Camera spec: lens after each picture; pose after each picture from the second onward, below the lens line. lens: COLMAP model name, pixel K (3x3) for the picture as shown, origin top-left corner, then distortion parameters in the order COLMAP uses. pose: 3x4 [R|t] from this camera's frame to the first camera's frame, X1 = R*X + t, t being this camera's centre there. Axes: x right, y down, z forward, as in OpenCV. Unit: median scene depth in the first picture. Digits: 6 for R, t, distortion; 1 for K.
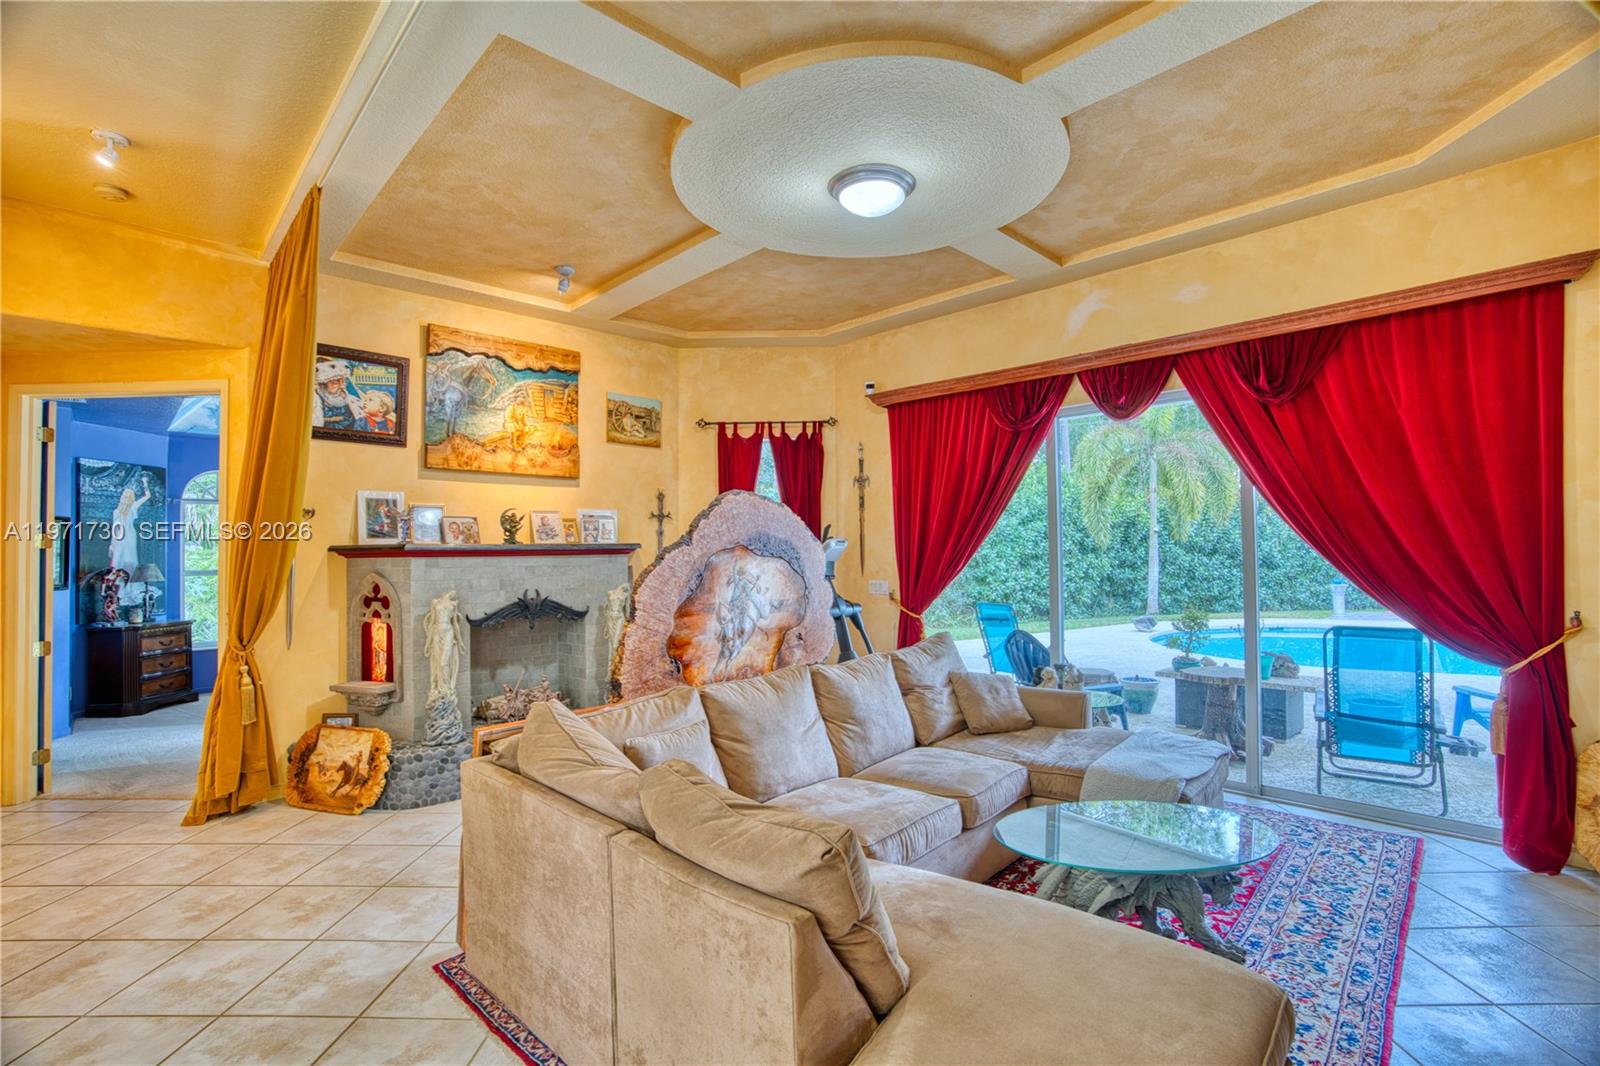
lens RADIAL K [[740.0, 0, 800.0], [0, 740.0, 533.0], [0, 0, 1]] dist [-0.048035, -0.000035]
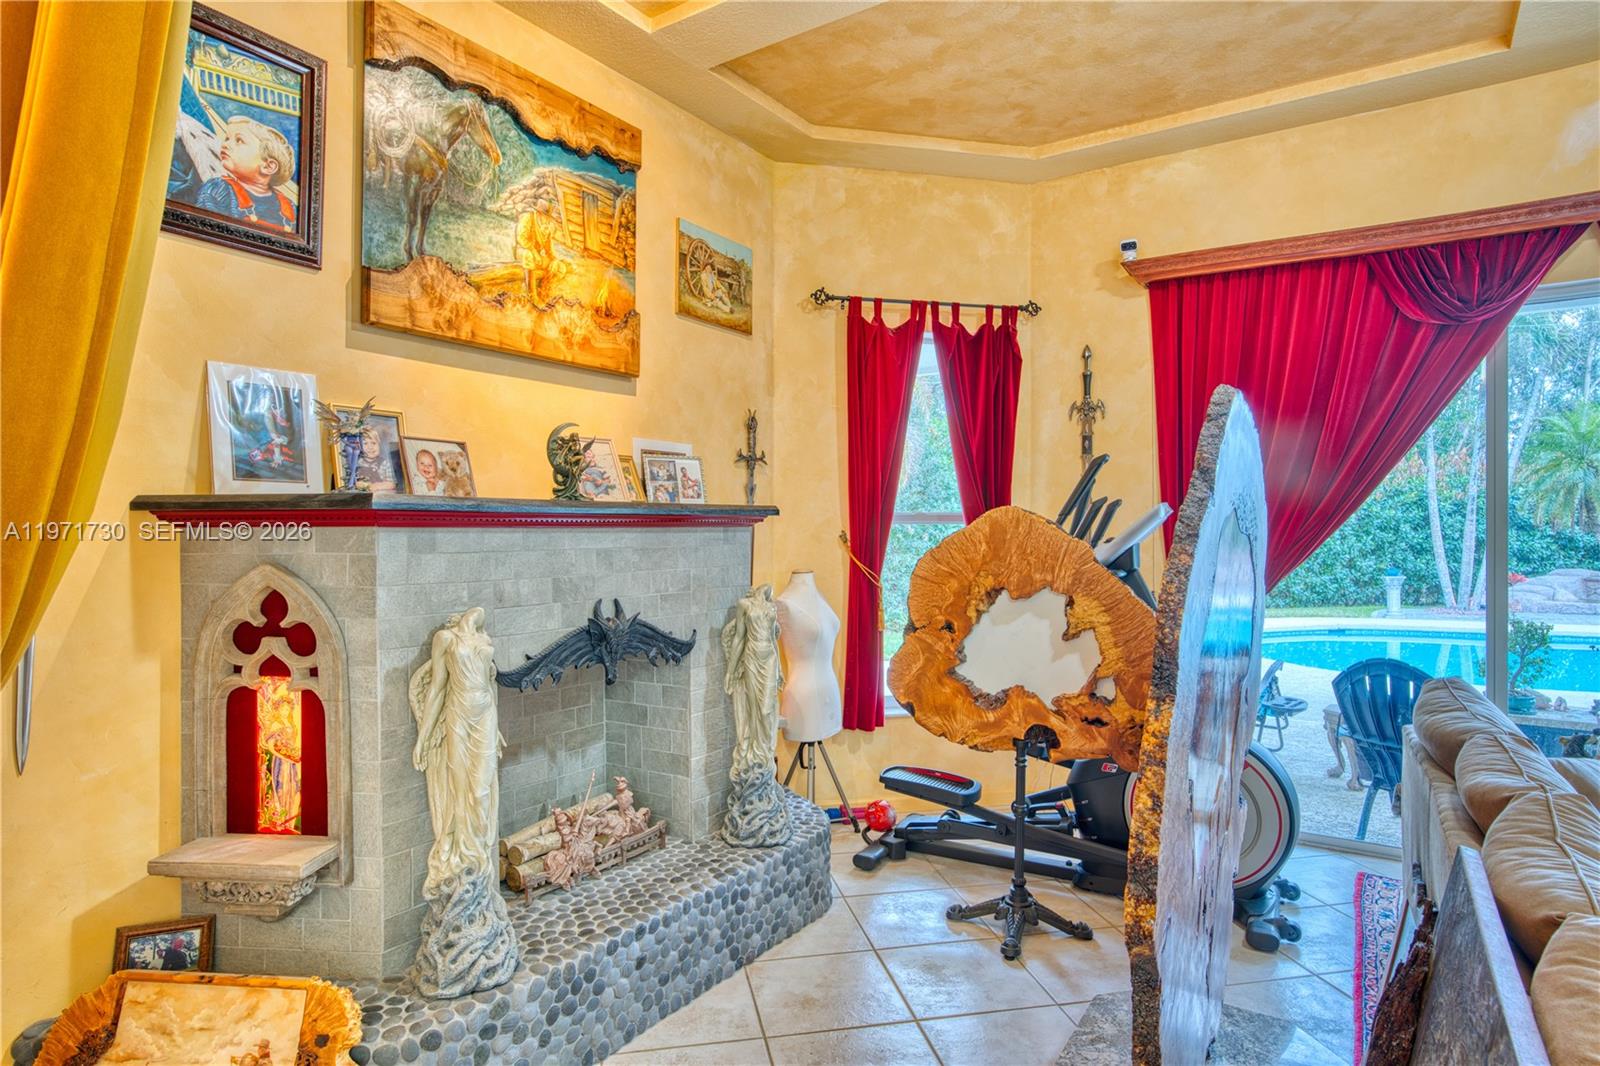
lens RADIAL K [[890.3, 0, 800.0], [0, 890.3, 533.0], [0, 0, 1]] dist [-0.039402, 0.026334]
pose [[0.978731, 0.010725, 0.204869, -0.338176], [-0.016654, 0.999490, 0.027237, 0.016178], [-0.204472, -0.030070, 0.978410, 0.397055]]
